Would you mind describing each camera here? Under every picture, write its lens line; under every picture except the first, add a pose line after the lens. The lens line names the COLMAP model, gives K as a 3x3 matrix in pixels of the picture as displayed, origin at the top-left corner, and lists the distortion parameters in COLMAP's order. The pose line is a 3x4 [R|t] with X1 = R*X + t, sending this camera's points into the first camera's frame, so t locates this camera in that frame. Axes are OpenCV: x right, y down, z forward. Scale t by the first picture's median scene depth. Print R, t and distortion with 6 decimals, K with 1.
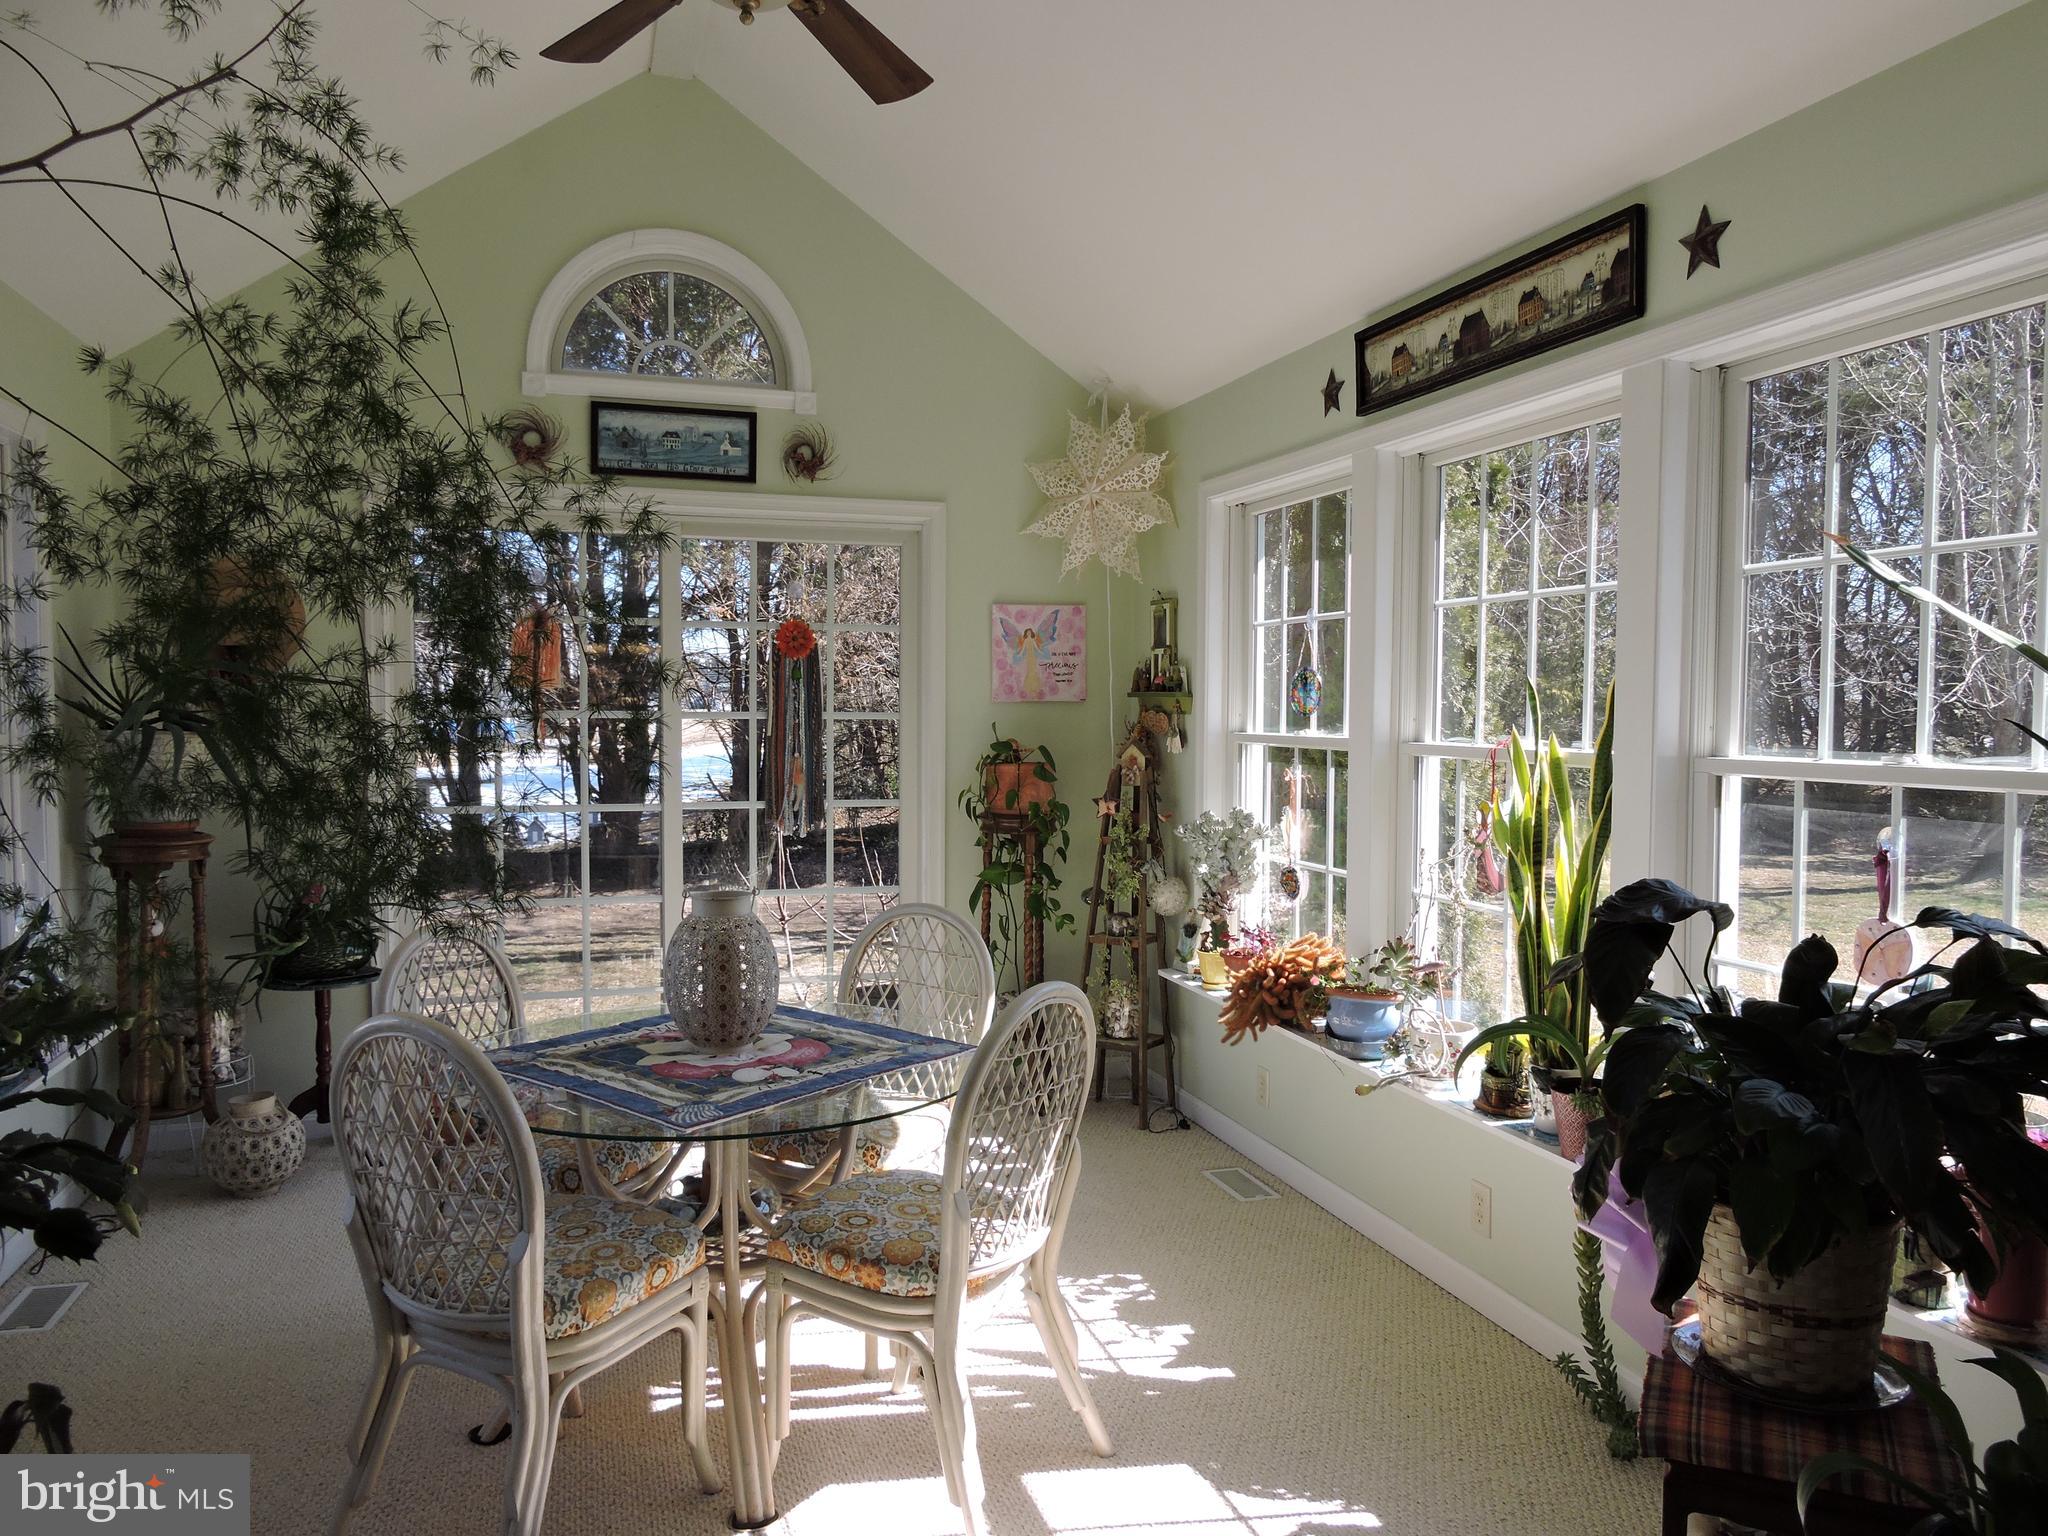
lens RADIAL K [[1466.8, 0, 1024.0], [0, 1466.8, 768.0], [0, 0, 1]] dist [0.003360, 0.002041]
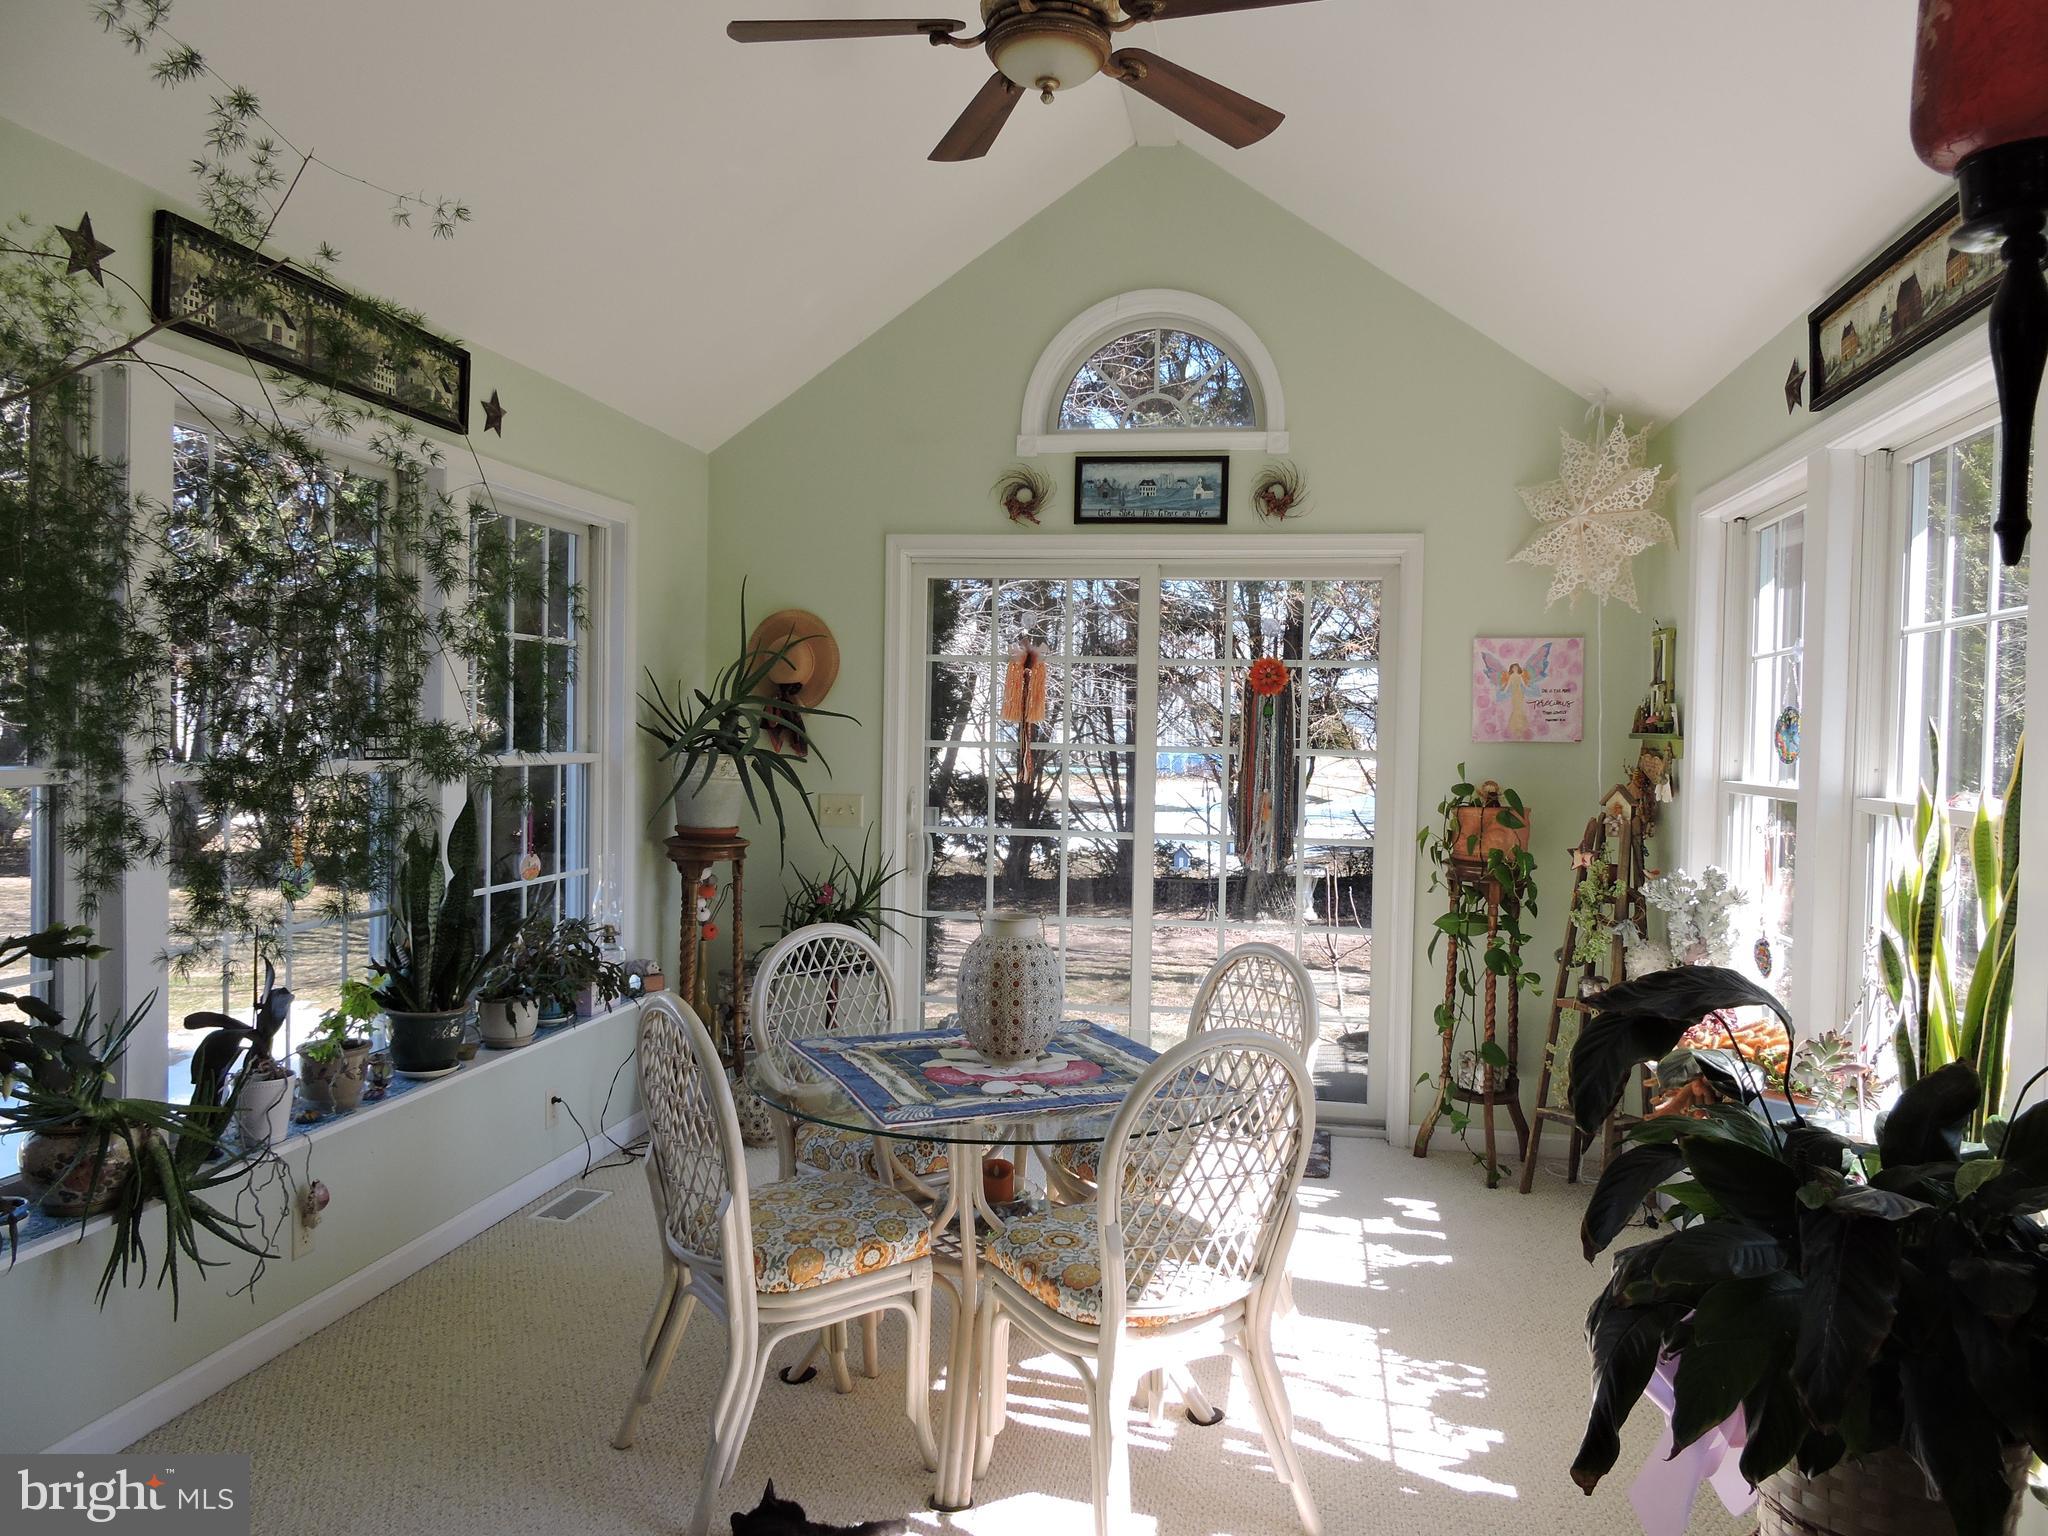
lens RADIAL K [[1462.7, 0, 1030.0], [0, 1462.7, 768.4], [0, 0, 1]] dist [0.003483, -0.007461]
pose [[0.884904, 0.025153, -0.465094, 0.192246], [-0.036359, 0.999224, -0.015140, -0.003571], [0.464352, 0.030308, 0.885132, 0.040361]]
